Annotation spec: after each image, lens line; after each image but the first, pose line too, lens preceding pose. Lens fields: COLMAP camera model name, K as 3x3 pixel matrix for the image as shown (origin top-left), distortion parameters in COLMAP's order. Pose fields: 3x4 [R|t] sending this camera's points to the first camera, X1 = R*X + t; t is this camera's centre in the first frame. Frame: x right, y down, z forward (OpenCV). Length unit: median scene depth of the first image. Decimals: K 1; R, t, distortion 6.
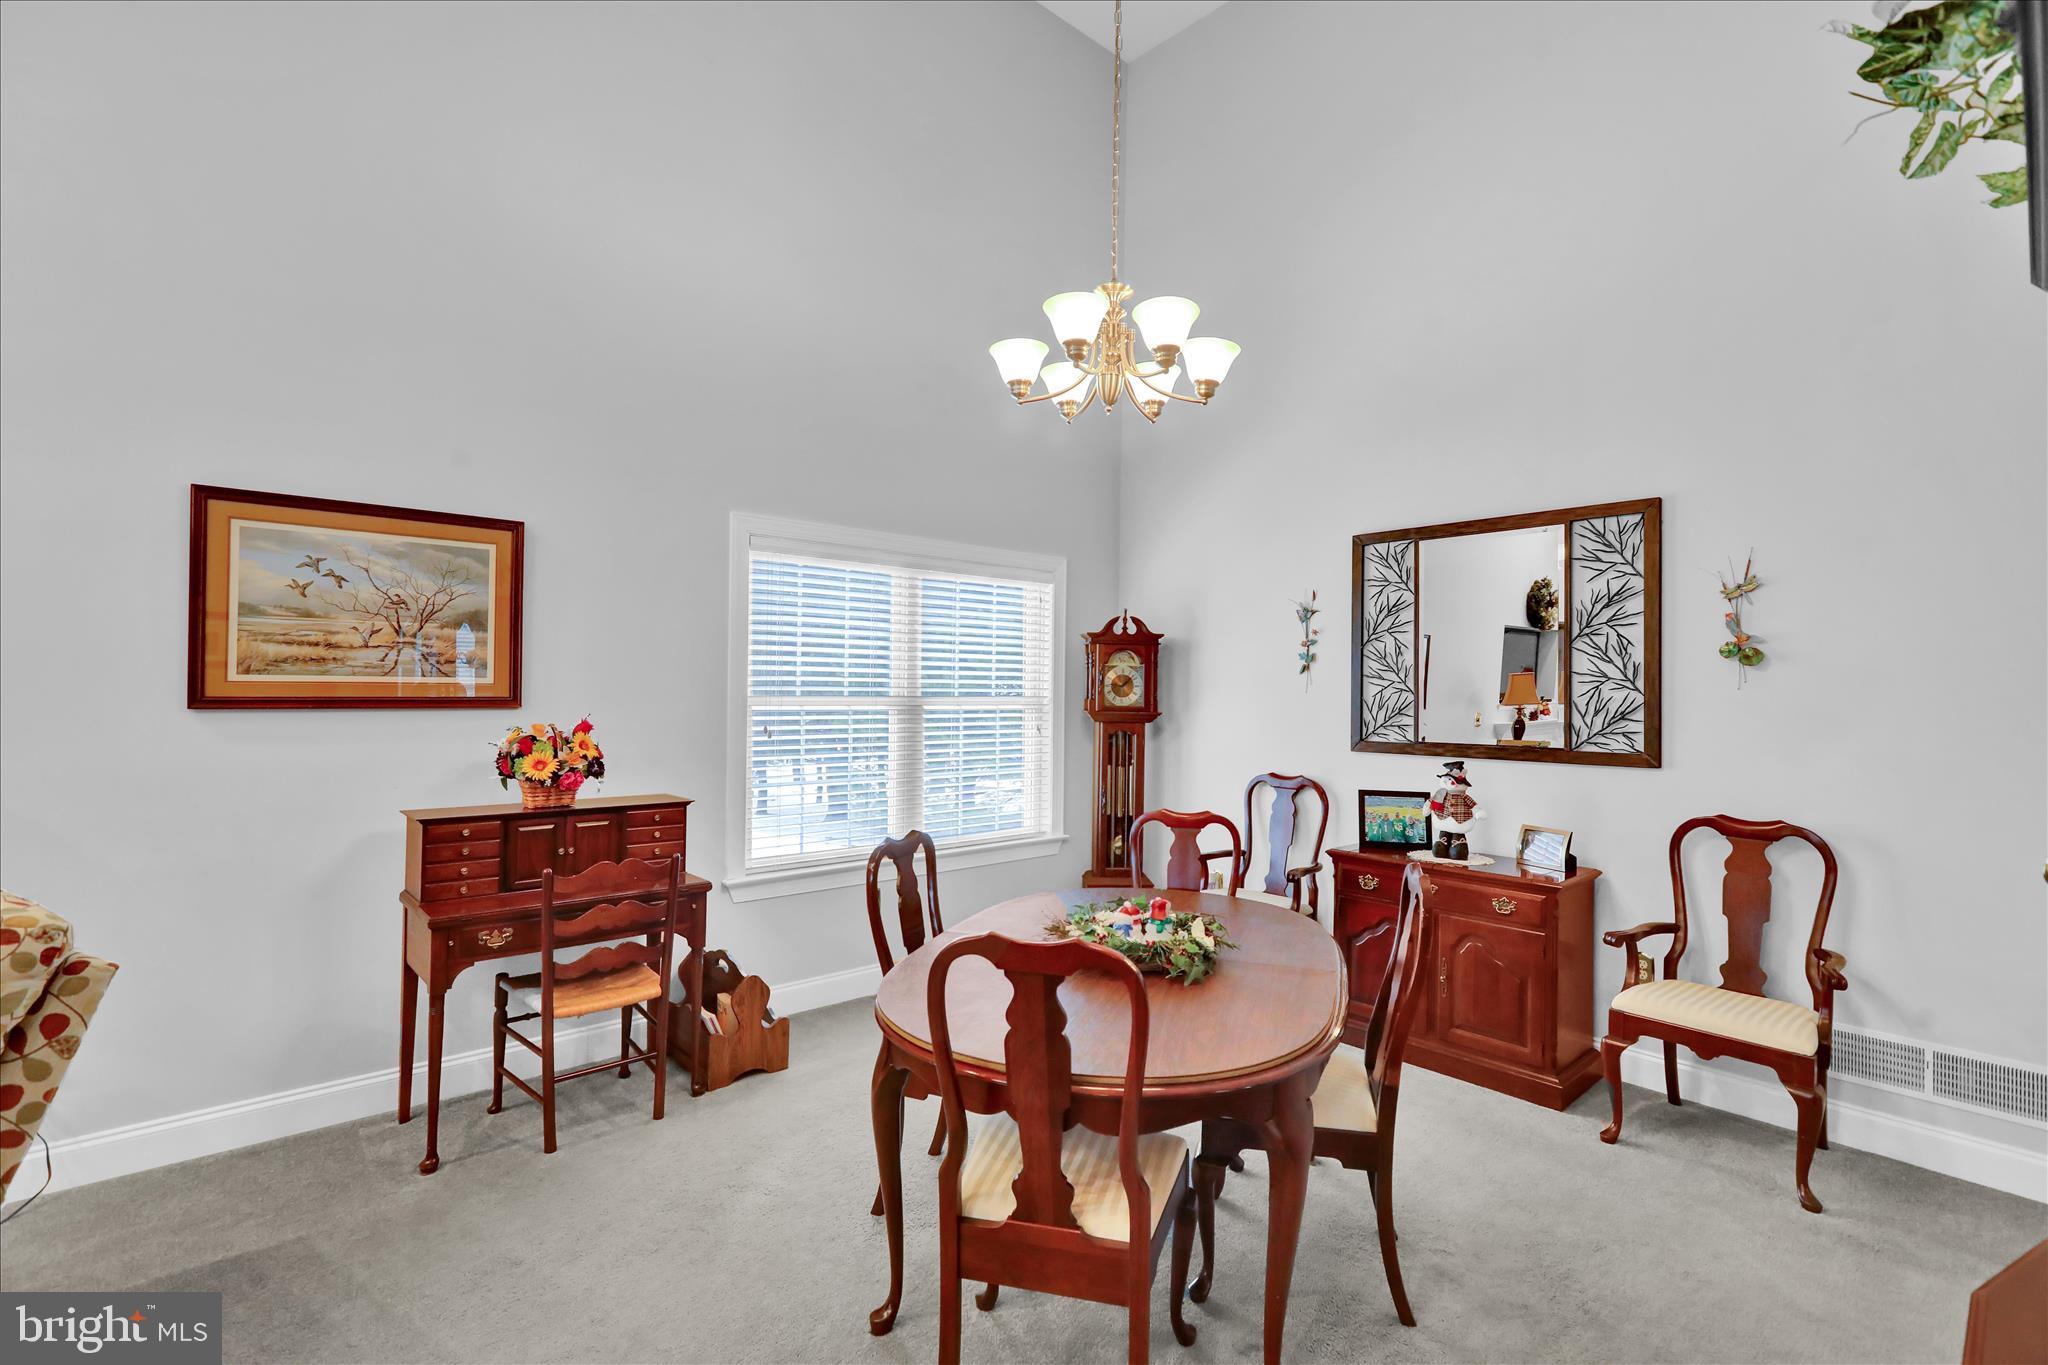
lens RADIAL K [[912.4, 0, 1020.5], [0, 912.4, 682.1], [0, 0, 1]] dist [0.001232, 0.000252]
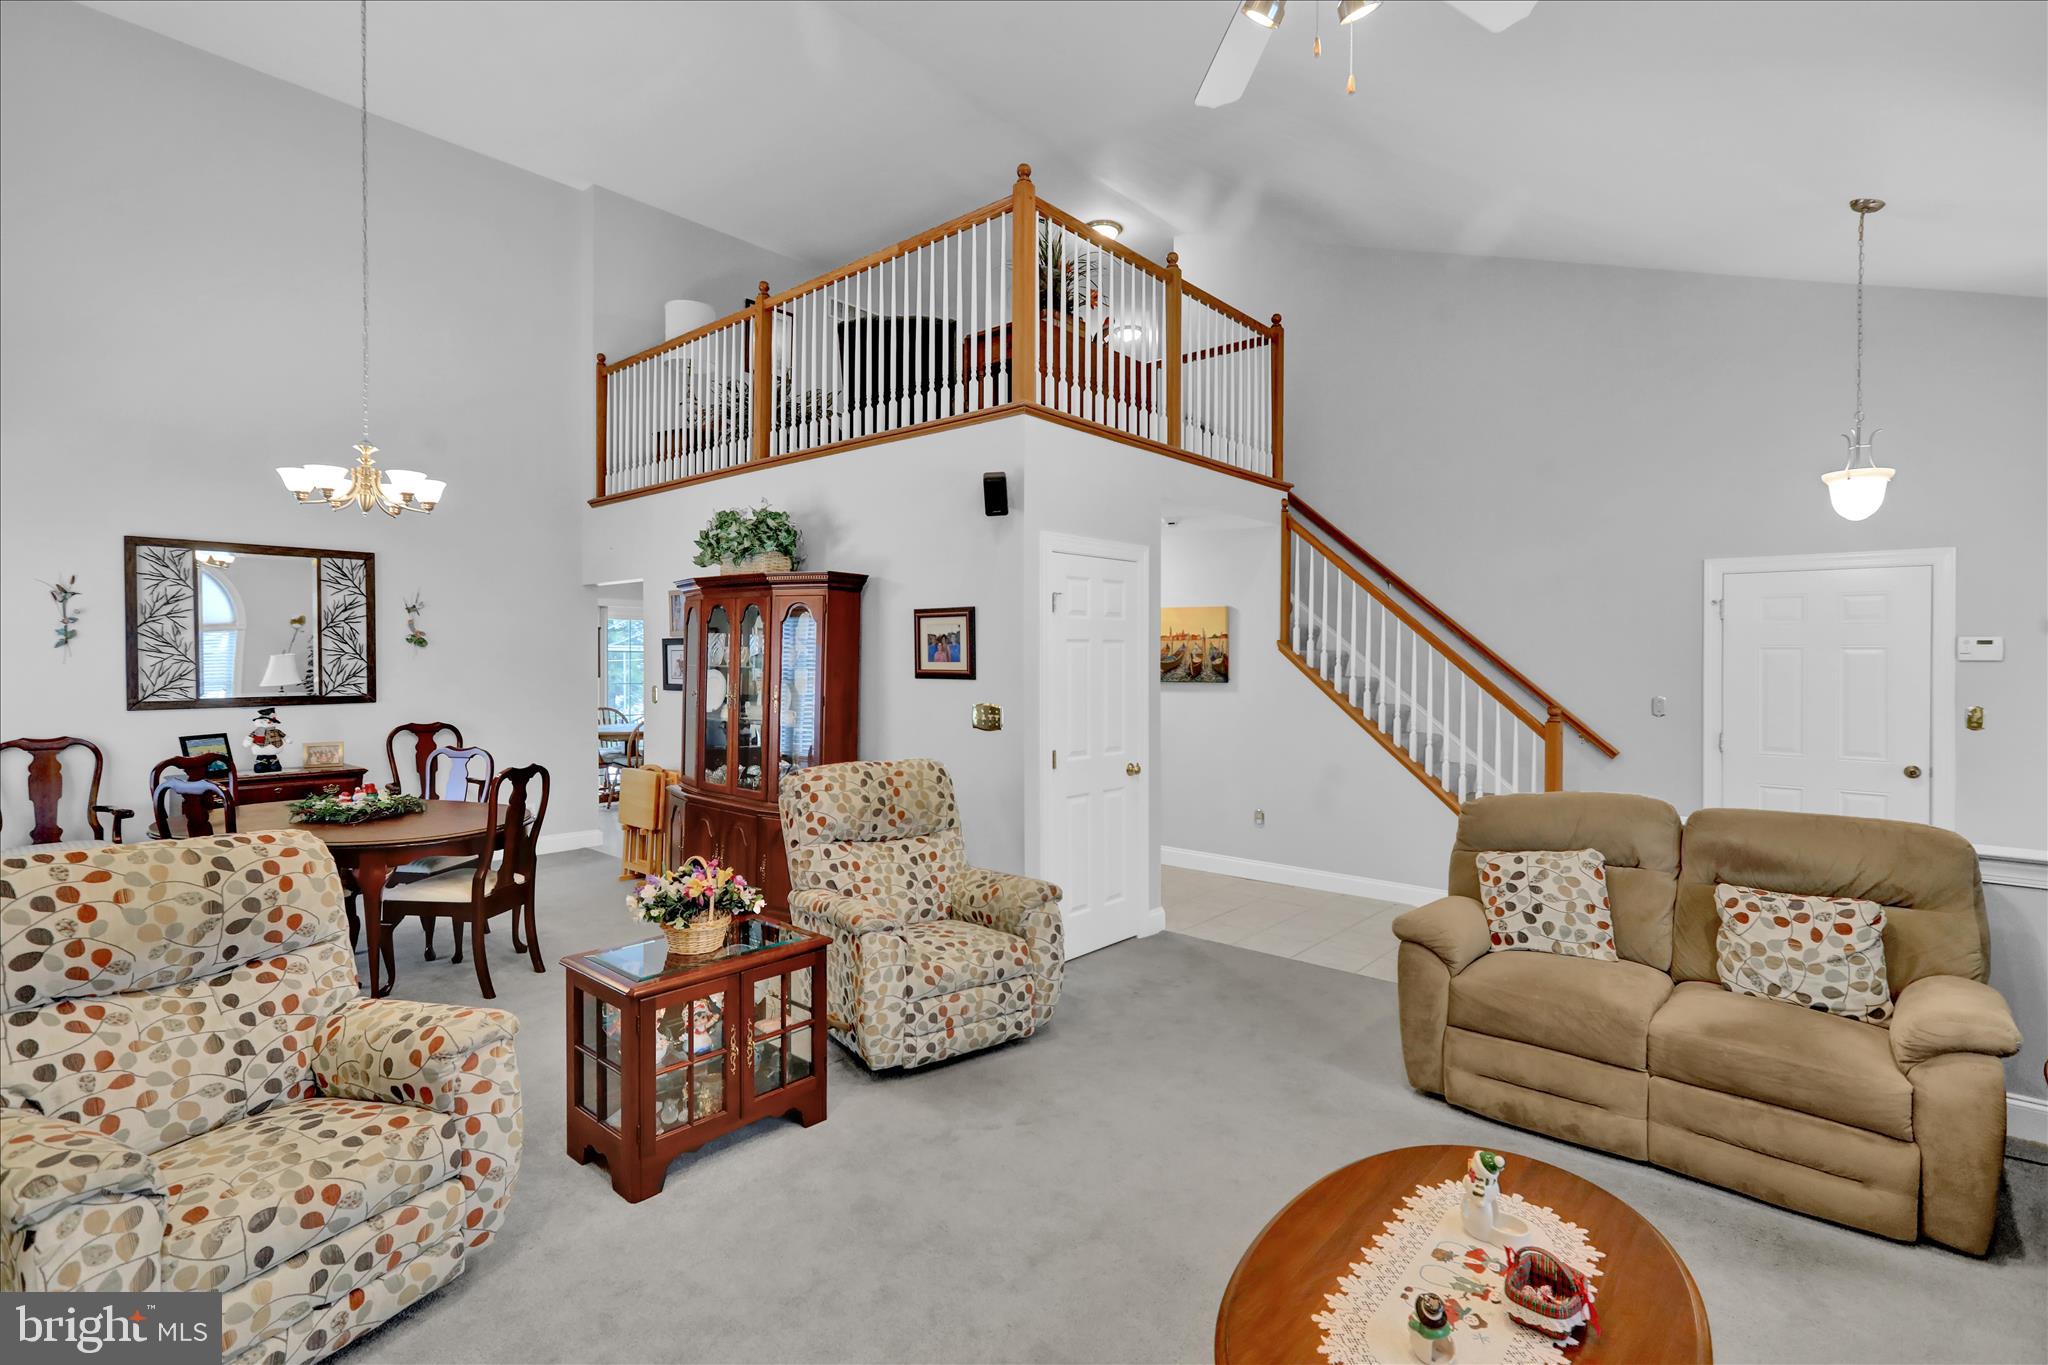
lens RADIAL K [[962.8, 0, 1027.9], [0, 962.8, 682.2], [0, 0, 1]] dist [0.002449, 0.000517]
pose [[-0.105233, -0.041765, 0.993570, -1.378195], [-0.014080, 0.999080, 0.040505, -0.043052], [-0.994348, -0.009727, -0.105724, -0.090858]]
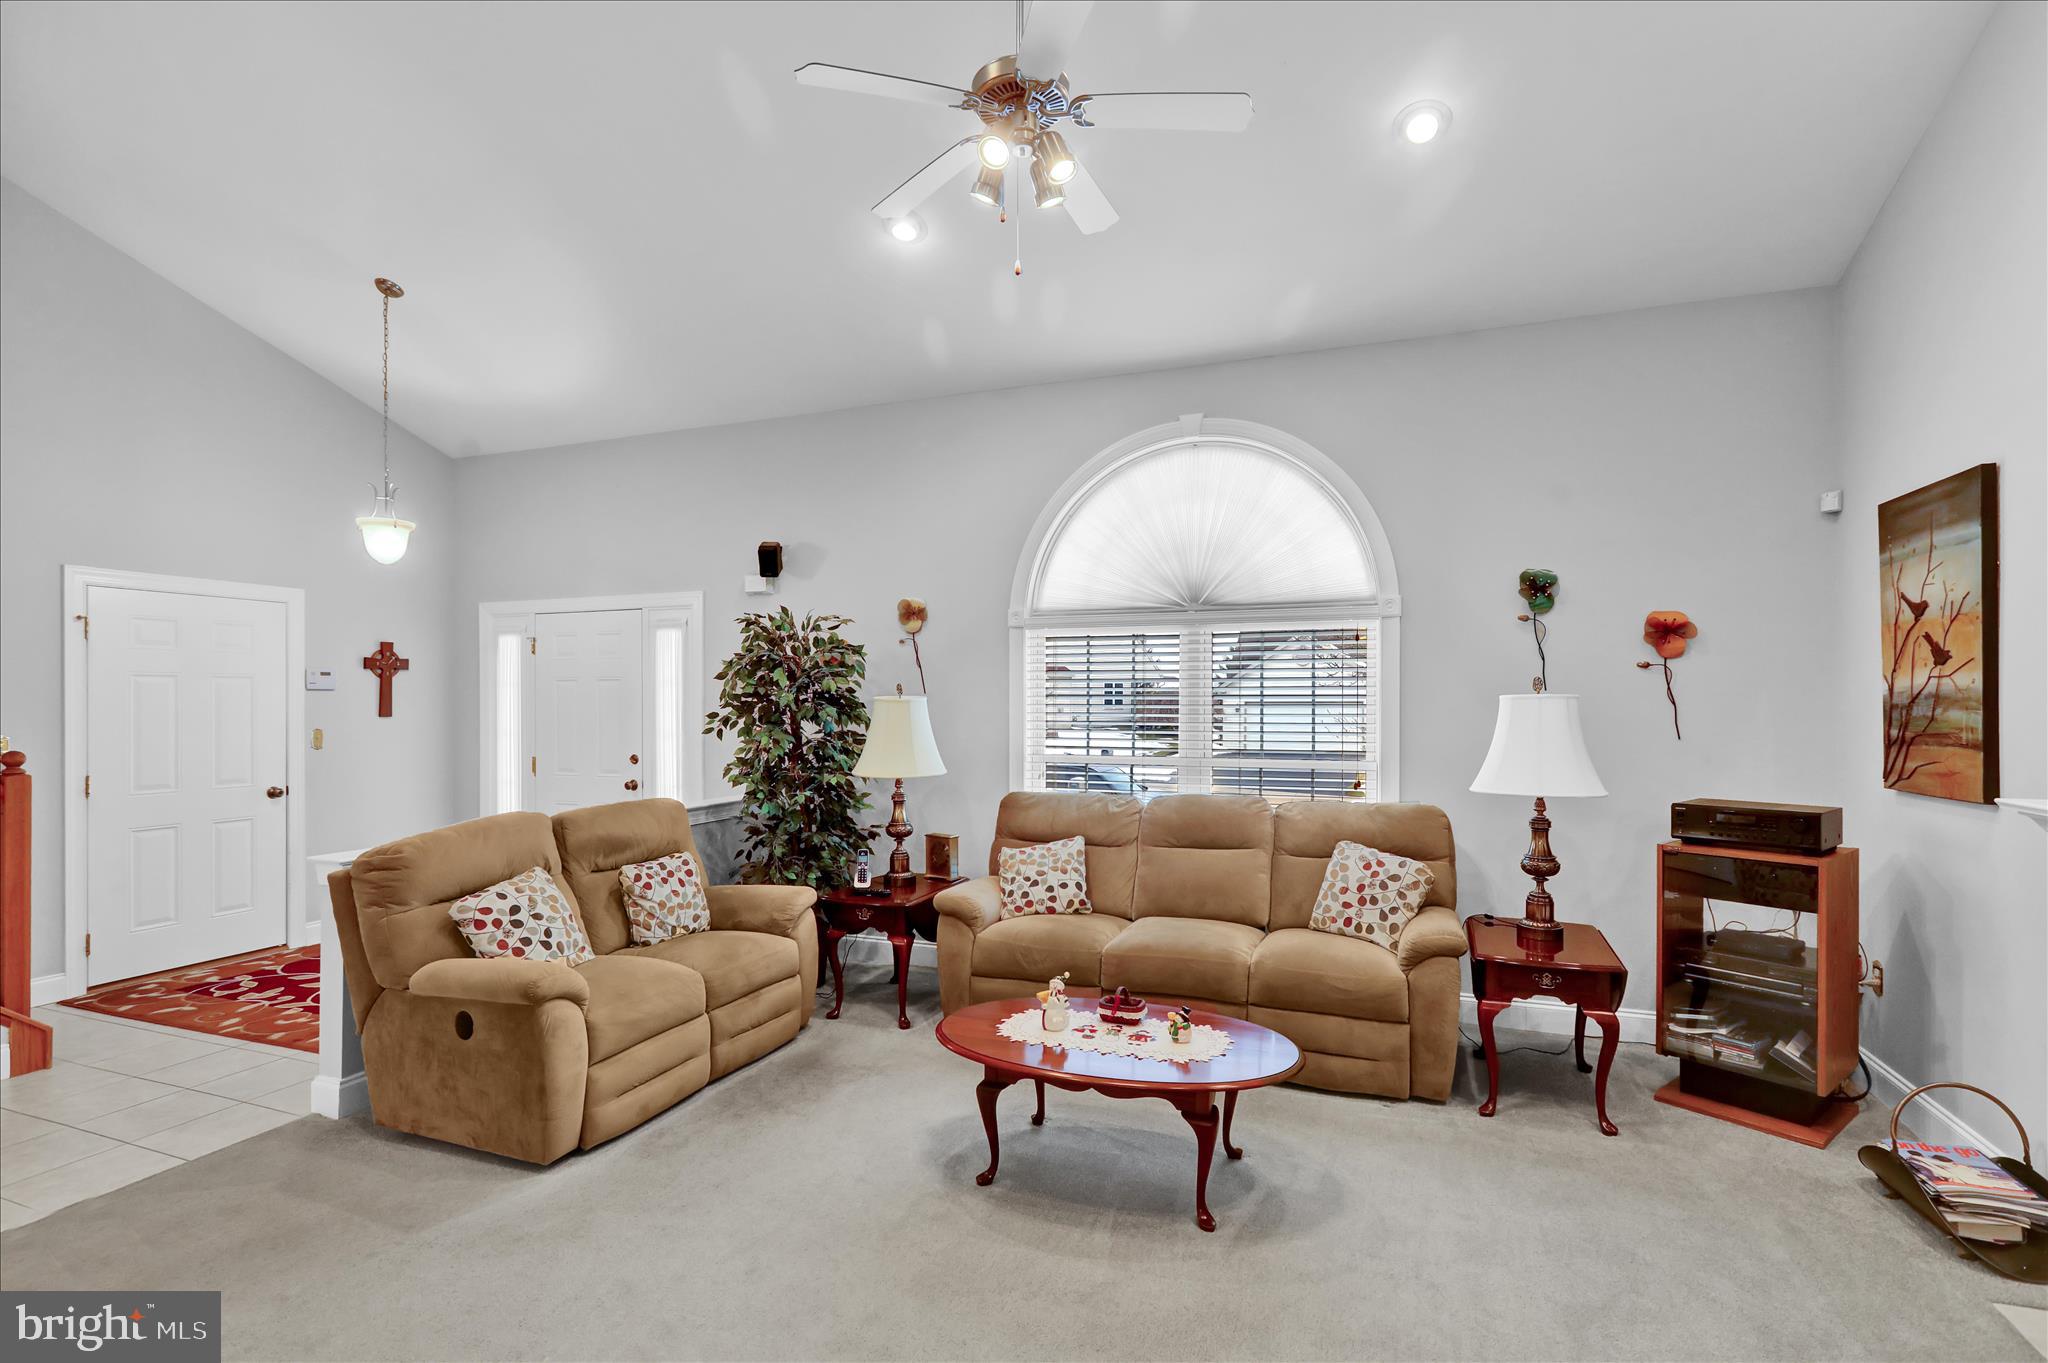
lens RADIAL K [[962.8, 0, 1029.3], [0, 962.8, 695.9], [0, 0, 1]] dist [0.002449, 0.000517]
pose [[-0.892683, -0.015774, -0.450409, -0.430406], [-0.008707, 0.999804, -0.017757, -0.006343], [0.450601, -0.011929, -0.892646, 0.394132]]
